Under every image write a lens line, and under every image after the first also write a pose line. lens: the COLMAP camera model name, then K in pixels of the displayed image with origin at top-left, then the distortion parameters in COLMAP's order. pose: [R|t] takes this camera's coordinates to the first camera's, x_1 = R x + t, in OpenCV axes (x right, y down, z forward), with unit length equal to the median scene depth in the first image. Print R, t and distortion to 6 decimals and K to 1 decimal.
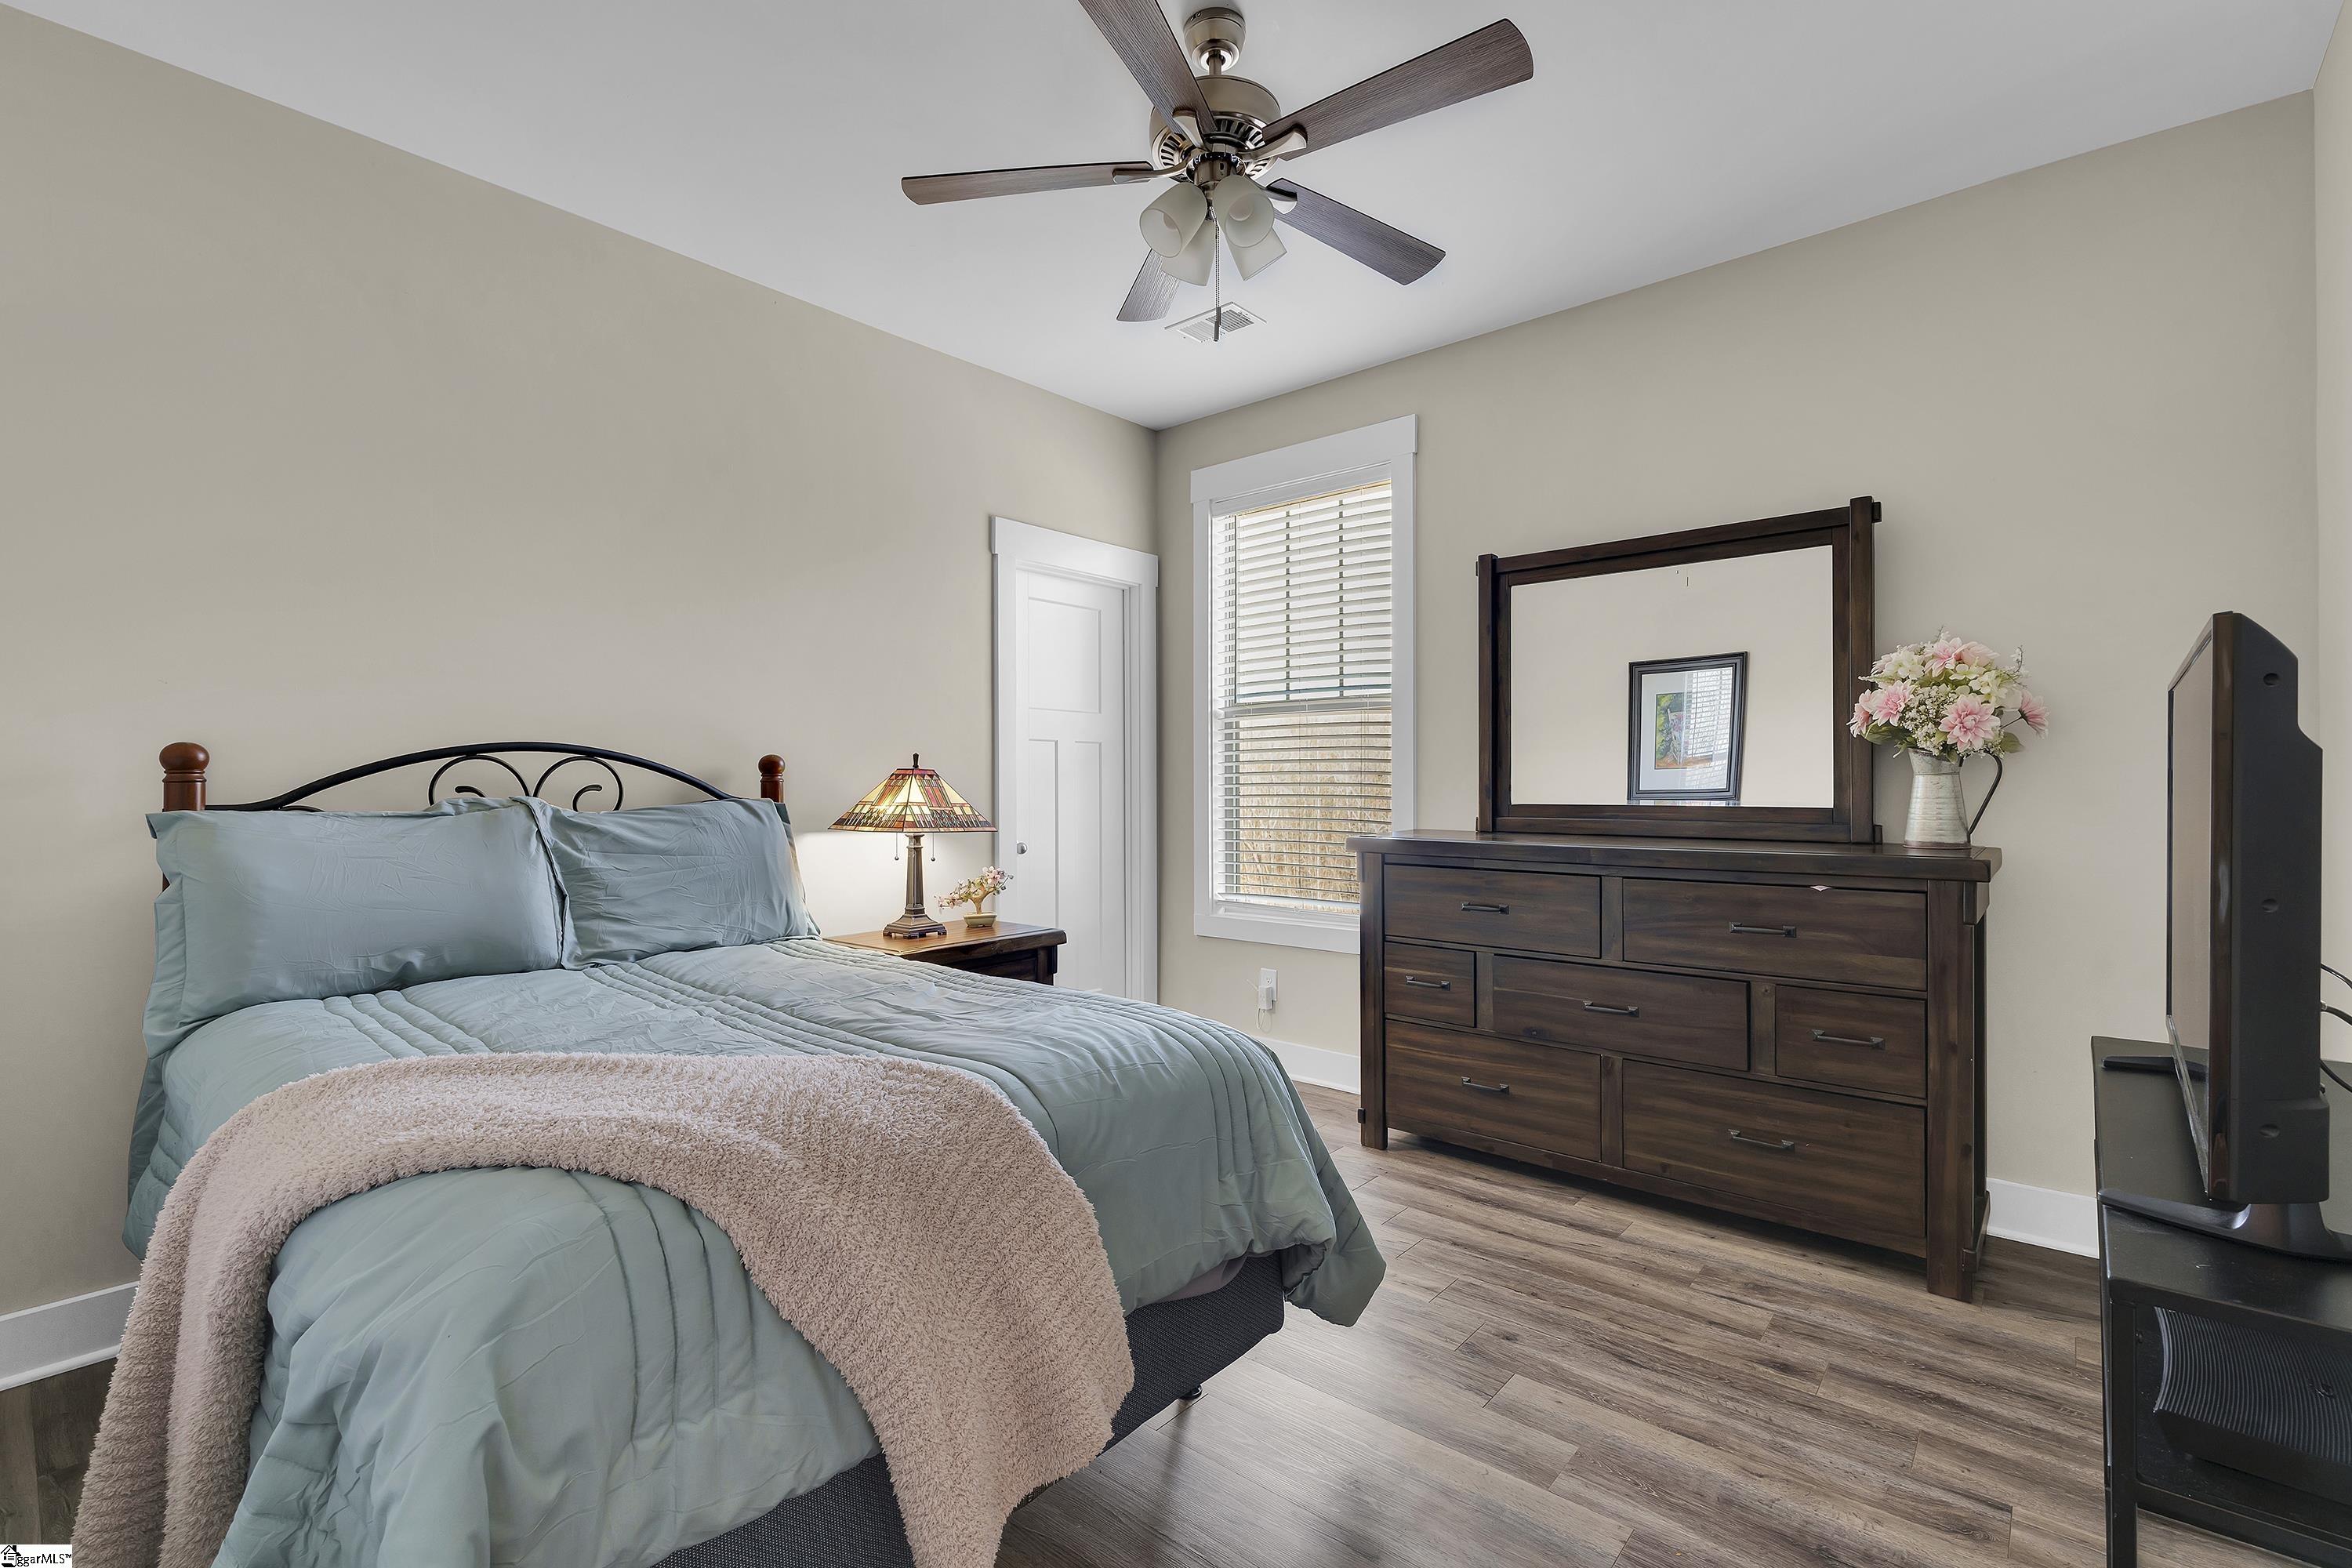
lens RADIAL K [[1033.2, 0, 1169.0], [0, 1033.2, 779.8], [0, 0, 1]] dist [0.001259, 0.000119]
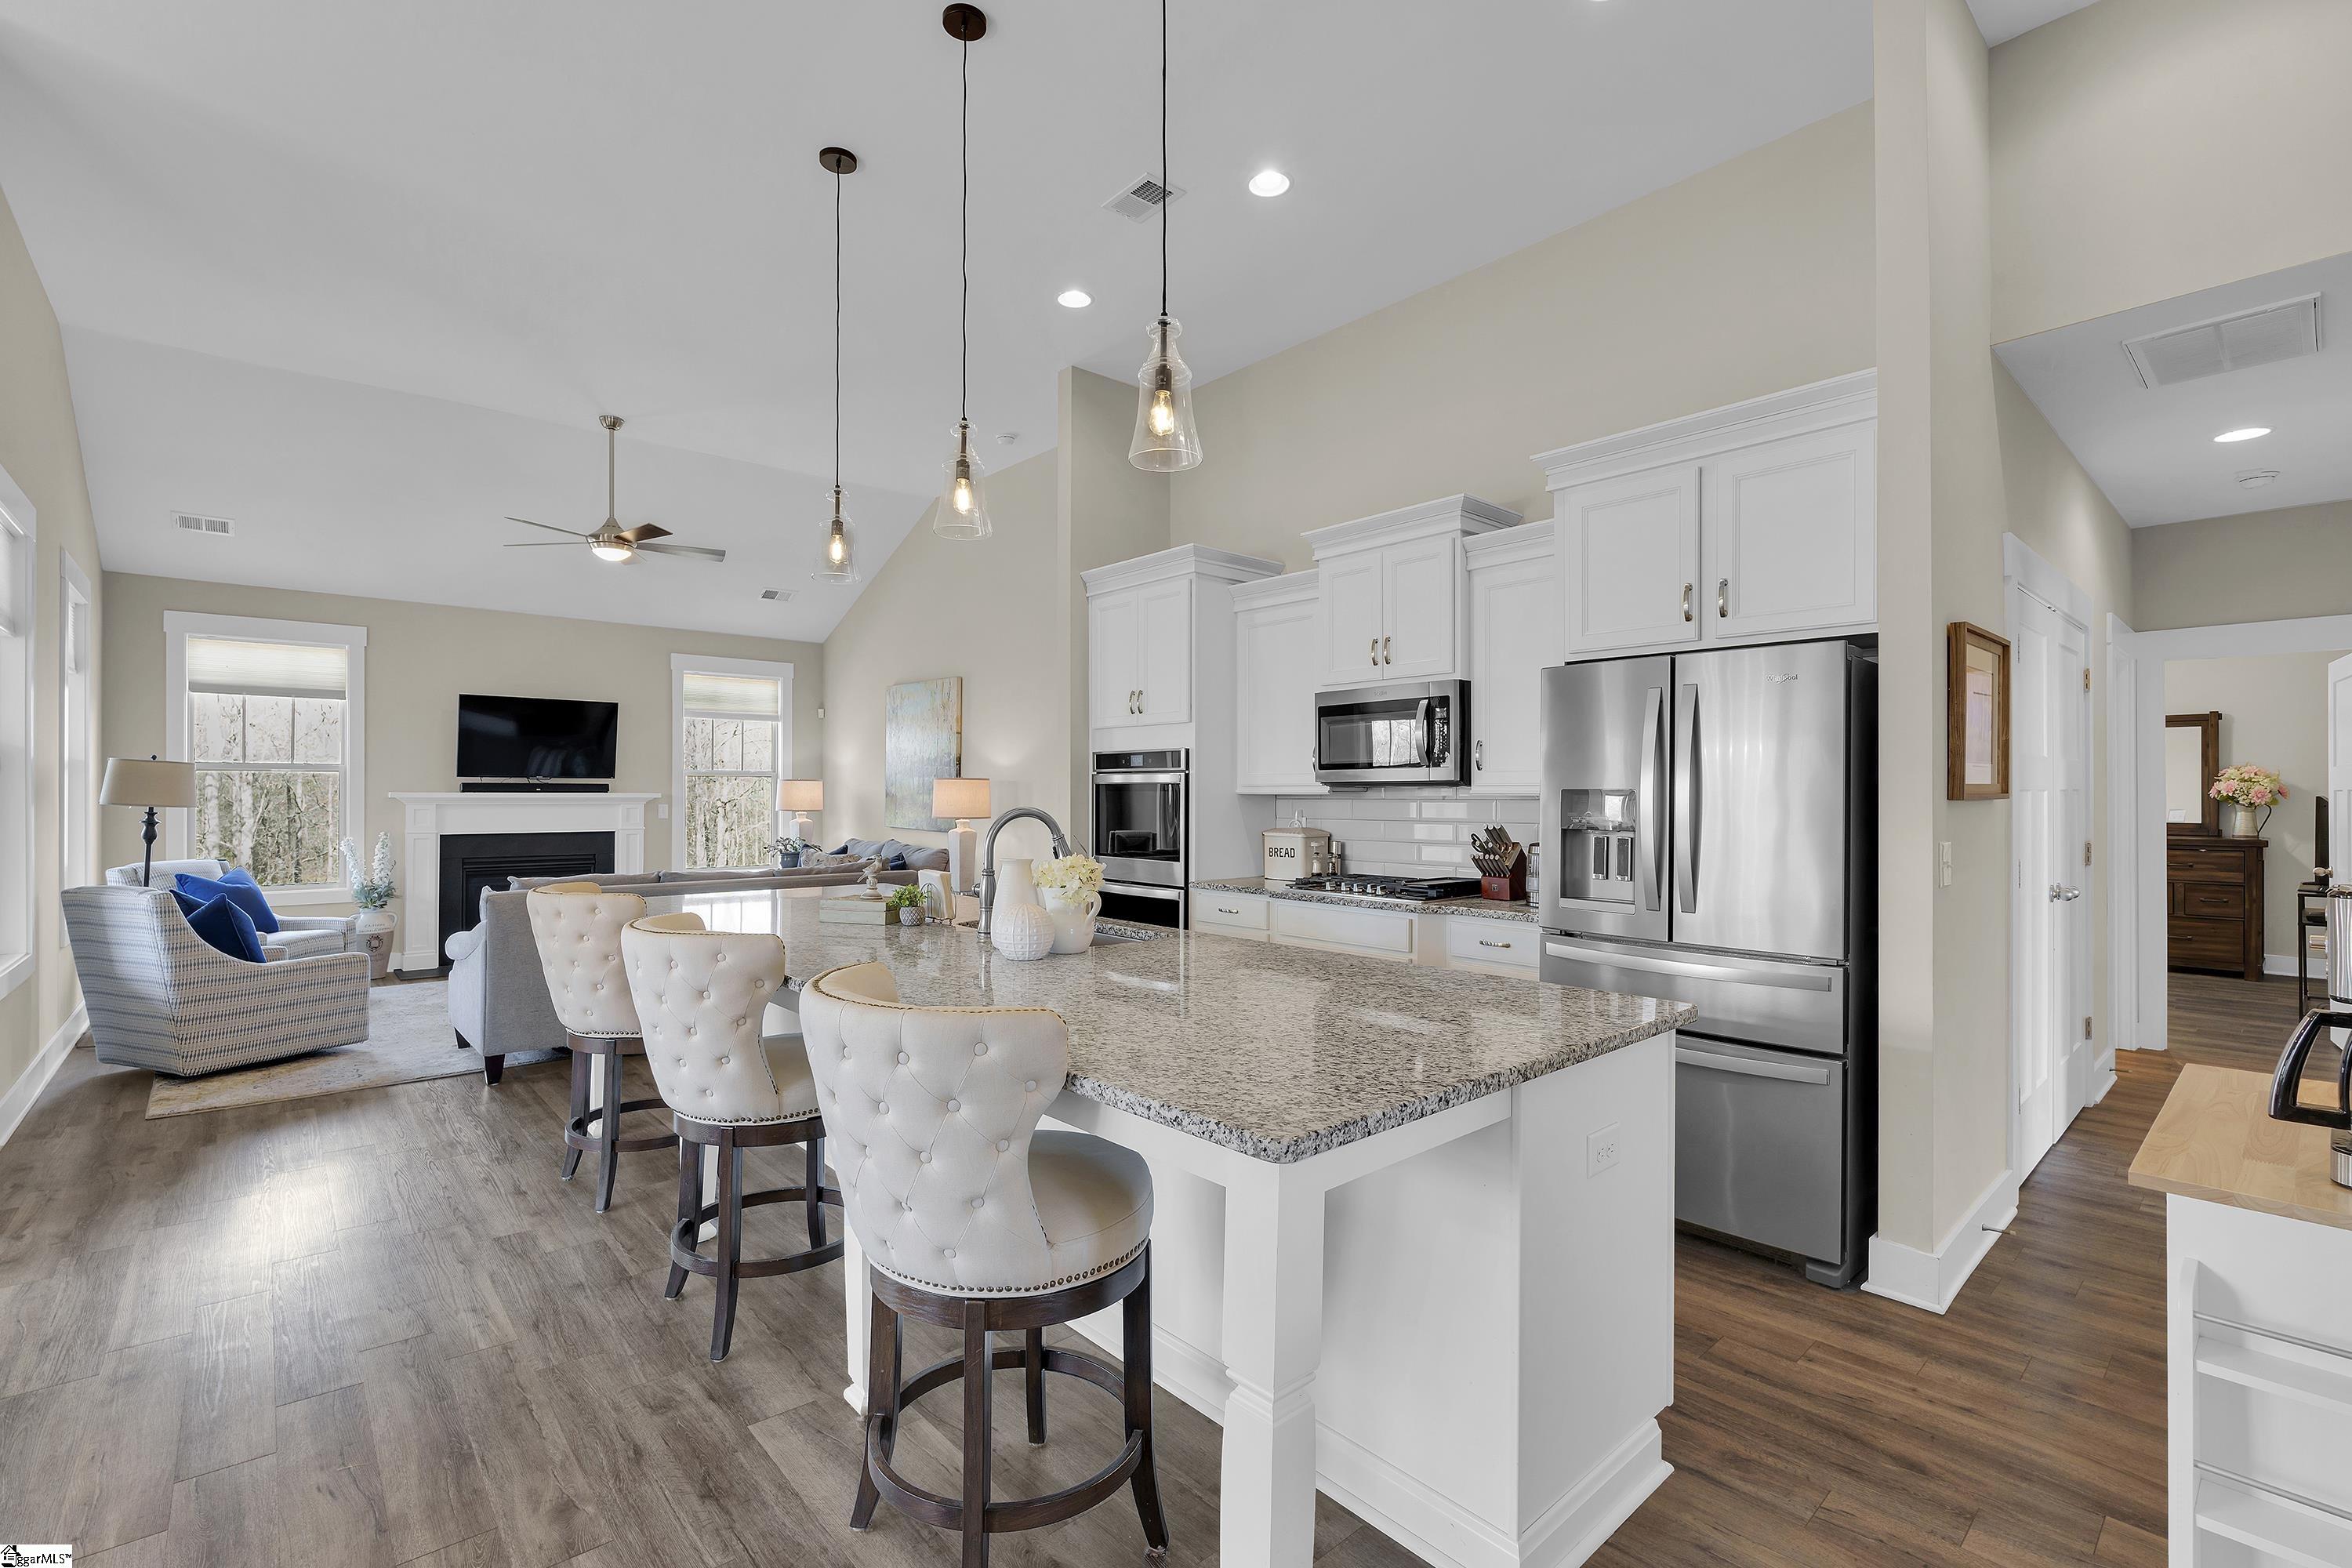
lens RADIAL K [[1033.2, 0, 1196.2], [0, 1033.2, 784.4], [0, 0, 1]] dist [0.001259, 0.000119]
pose [[0.994000, 0.000057, -0.109384, -1.888541], [0.000482, 0.999988, 0.004894, -0.099544], [0.109383, -0.004918, 0.993988, -2.232552]]
